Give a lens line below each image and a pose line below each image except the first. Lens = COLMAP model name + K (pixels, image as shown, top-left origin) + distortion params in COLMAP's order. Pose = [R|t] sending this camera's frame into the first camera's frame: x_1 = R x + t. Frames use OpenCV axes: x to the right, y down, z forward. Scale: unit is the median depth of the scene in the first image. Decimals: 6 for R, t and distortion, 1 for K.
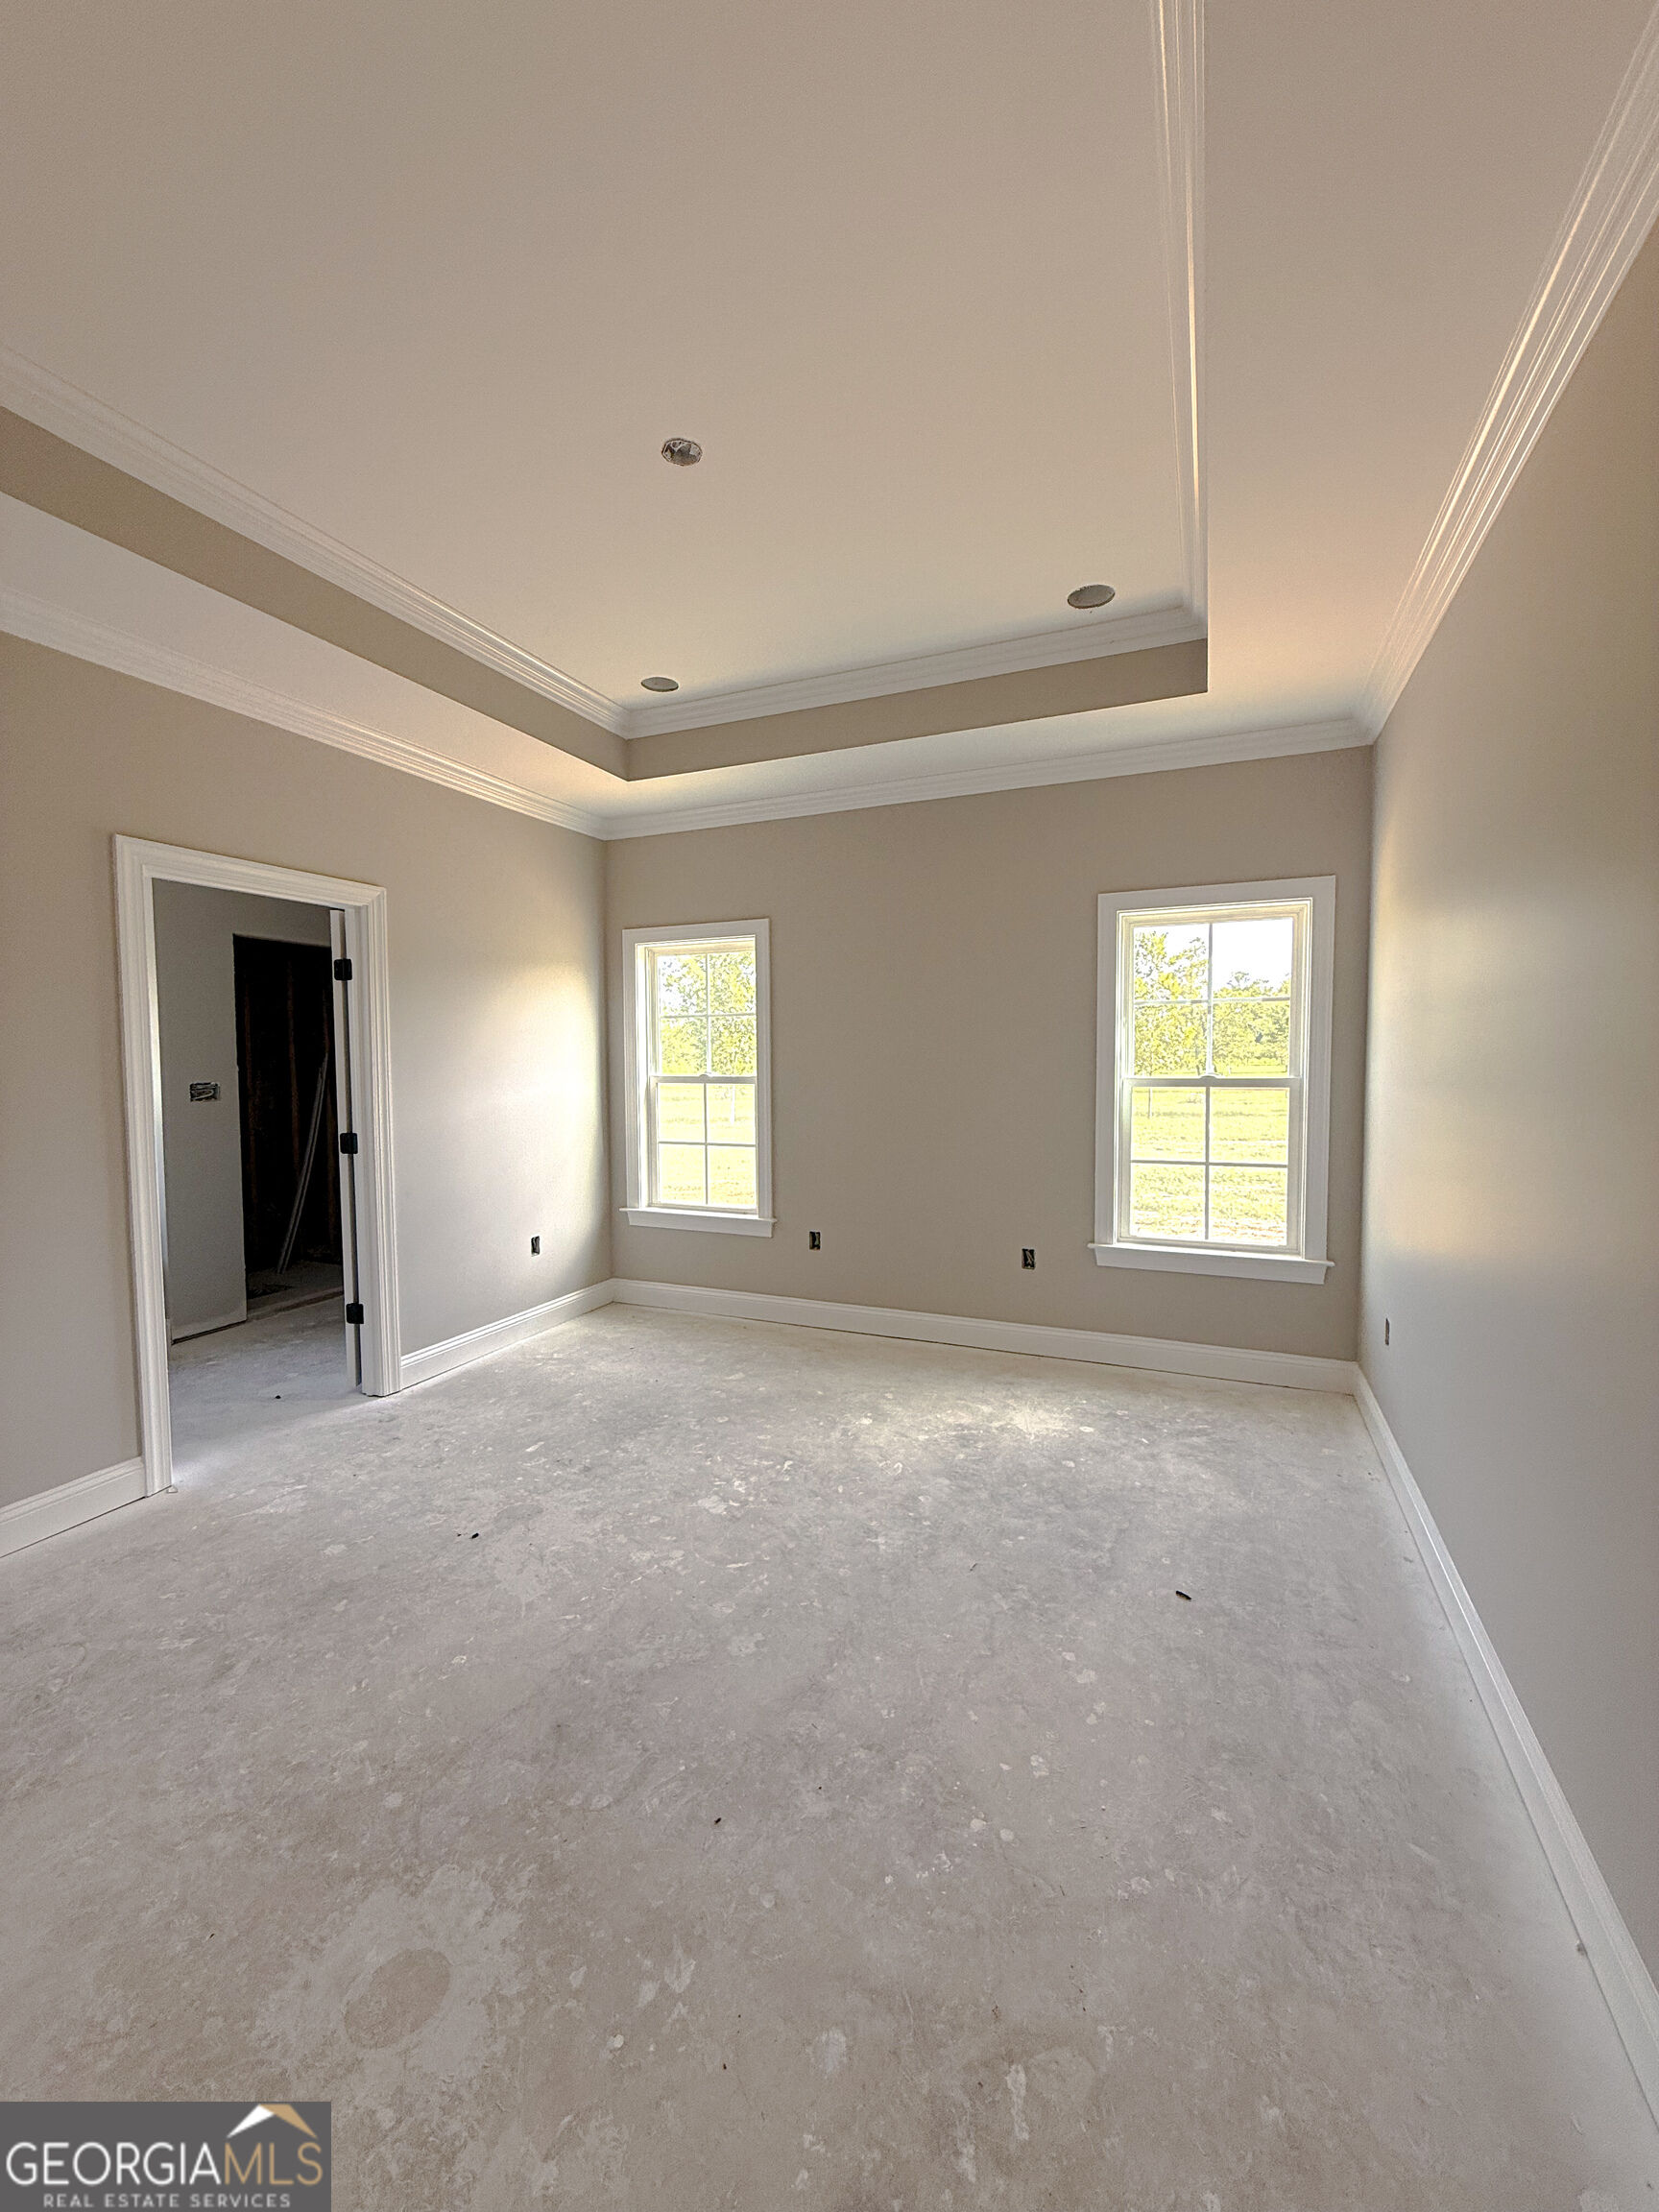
lens RADIAL K [[877.3, 0, 829.5], [0, 877.3, 1106.0], [0, 0, 1]] dist [-0.000638, -0.000024]
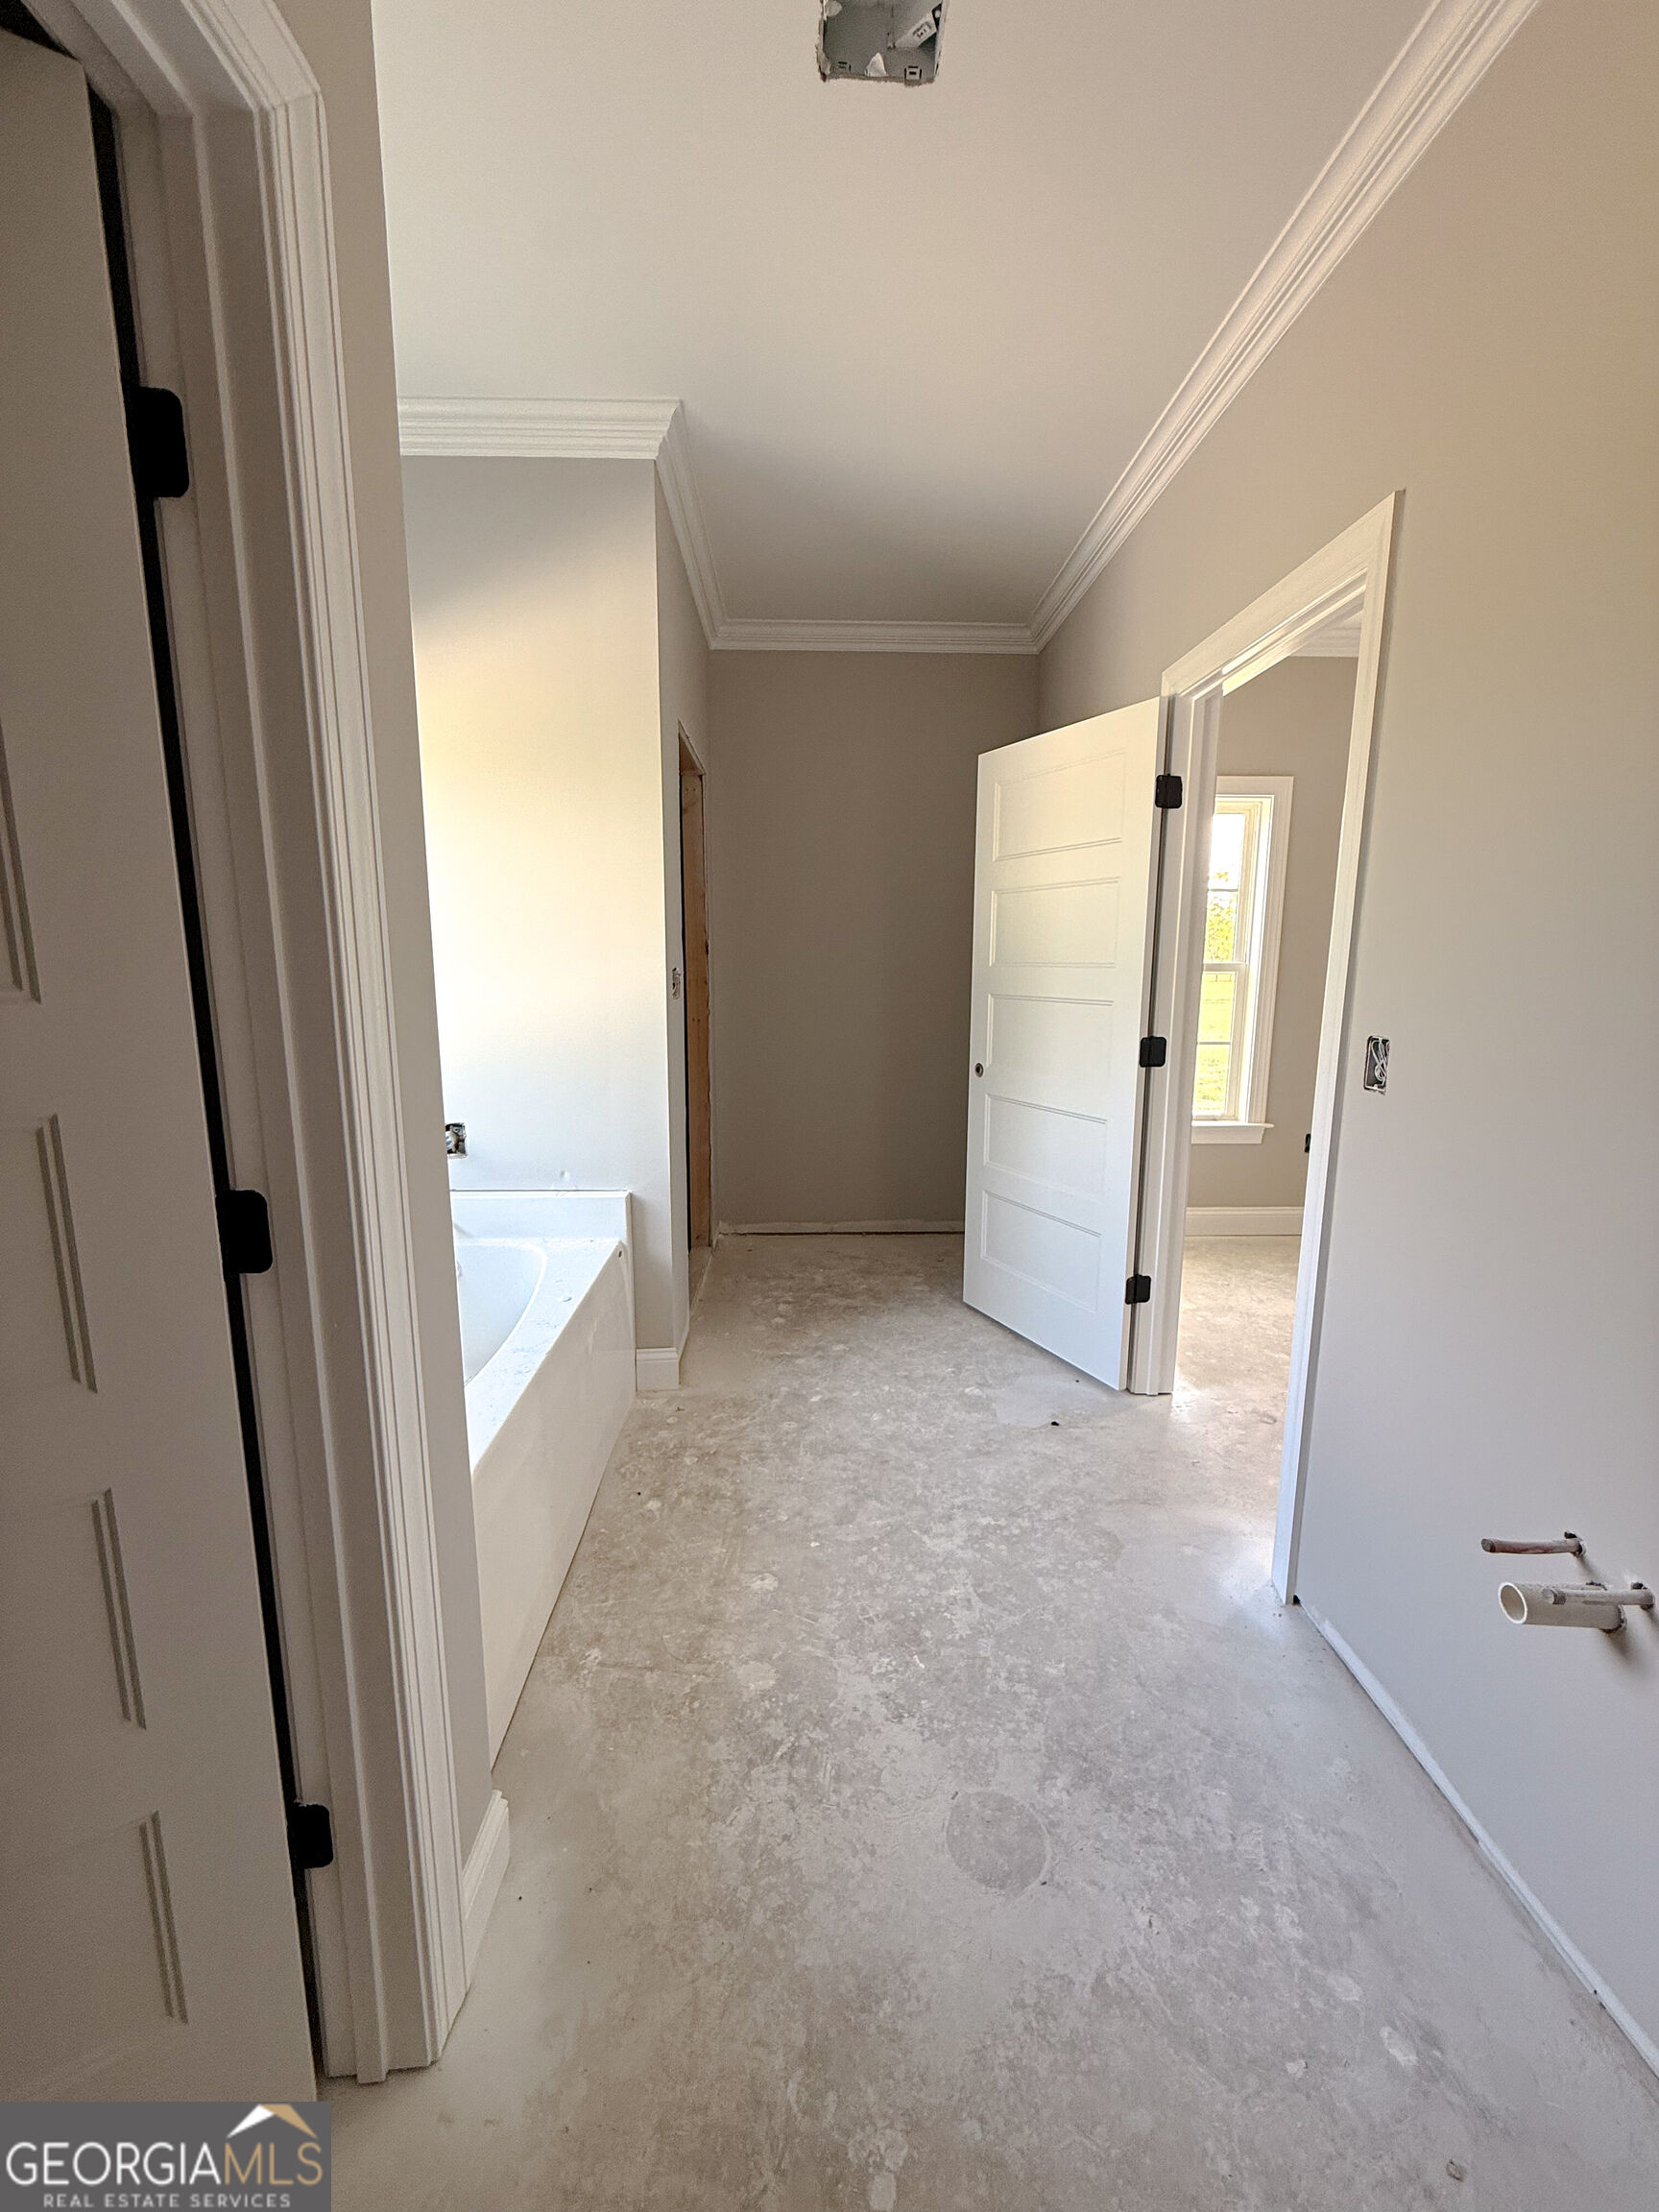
lens RADIAL K [[894.9, 0, 829.5], [0, 894.9, 1106.0], [0, 0, 1]] dist [-0.001489, -0.000214]
pose [[0.906970, -0.069100, 0.415489, -0.878973], [0.015945, 0.991377, 0.130069, -0.017229], [-0.420894, -0.111344, 0.900250, 0.367170]]
